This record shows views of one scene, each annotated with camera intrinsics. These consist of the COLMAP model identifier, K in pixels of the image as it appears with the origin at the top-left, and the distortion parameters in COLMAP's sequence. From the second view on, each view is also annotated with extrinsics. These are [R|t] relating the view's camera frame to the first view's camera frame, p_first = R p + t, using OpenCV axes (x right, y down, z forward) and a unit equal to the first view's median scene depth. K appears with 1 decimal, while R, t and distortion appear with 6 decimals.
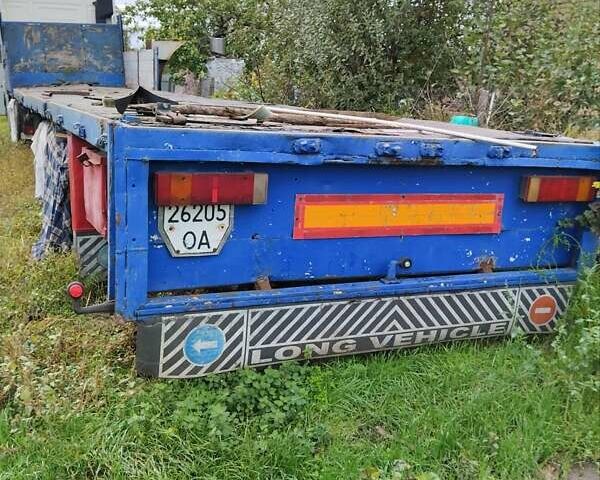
lens RADIAL K [[656.3, 0, 303.0], [0, 656.3, 240.8], [0, 0, 1]] dist [0.059435, 0.000000]
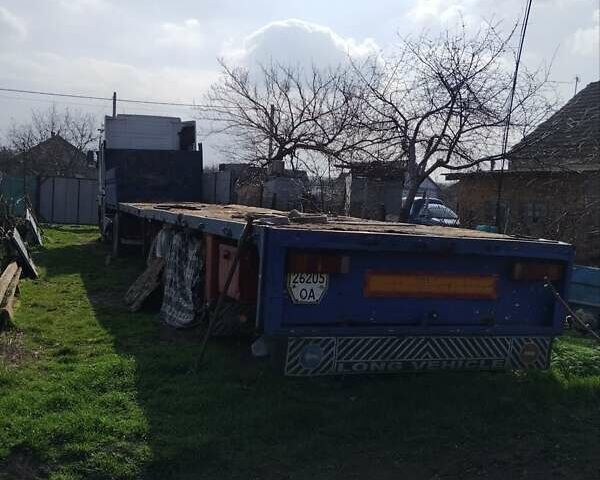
lens RADIAL K [[656.3, 0, 297.6], [0, 656.3, 242.1], [0, 0, 1]] dist [0.059435, 0.000000]
pose [[0.997340, 0.008298, -0.072410, -0.058771], [-0.019978, 0.986570, -0.162114, 0.127857], [0.070092, 0.163130, 0.984112, -0.624733]]
